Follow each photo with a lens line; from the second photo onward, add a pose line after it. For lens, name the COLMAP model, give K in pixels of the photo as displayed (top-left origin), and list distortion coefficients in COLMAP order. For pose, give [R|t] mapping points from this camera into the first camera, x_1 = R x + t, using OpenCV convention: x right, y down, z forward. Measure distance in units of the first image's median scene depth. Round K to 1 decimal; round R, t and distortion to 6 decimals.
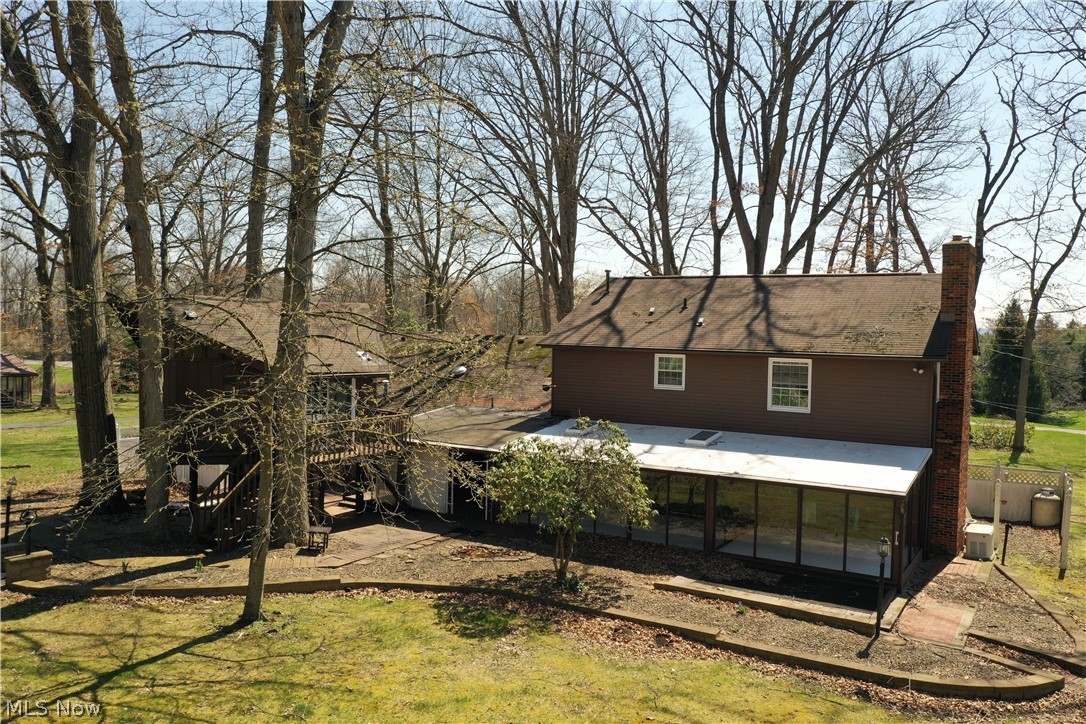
lens RADIAL K [[856.0, 0, 544.0], [0, 856.0, 362.9], [0, 0, 1]] dist [-0.005288, -0.010011]
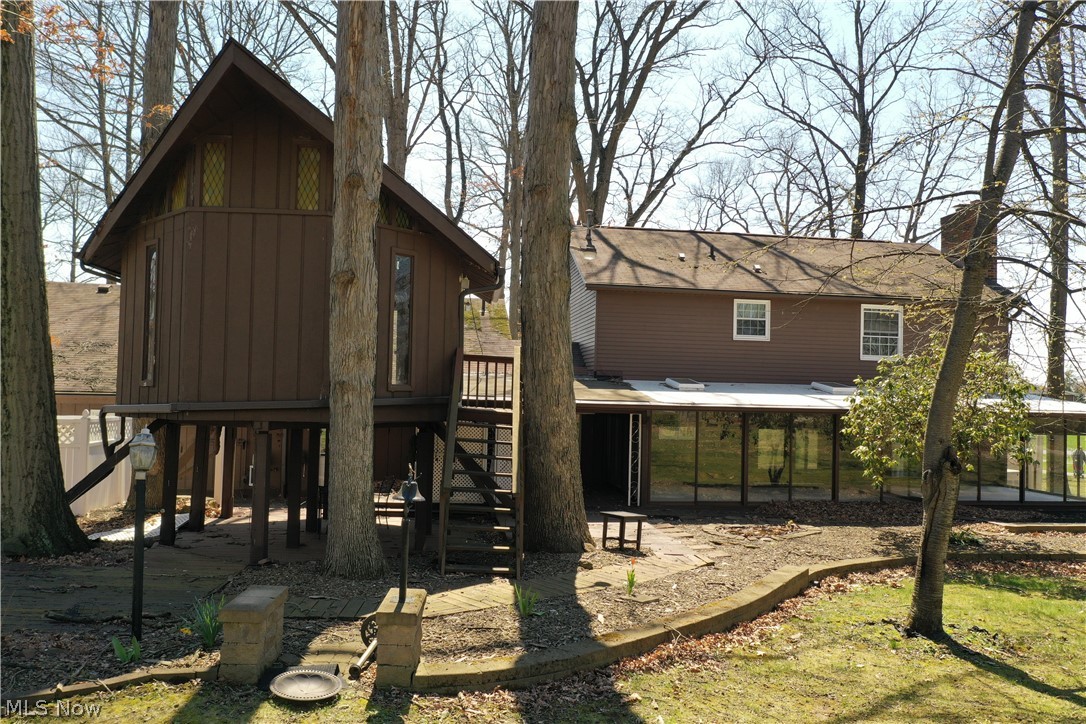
lens RADIAL K [[856.0, 0, 542.8], [0, 856.0, 360.9], [0, 0, 1]] dist [-0.005288, -0.010011]
pose [[0.780018, 0.024755, 0.625267, -0.609260], [0.014387, 0.998244, -0.057469, 0.107053], [-0.625592, 0.053822, 0.778292, 0.496021]]
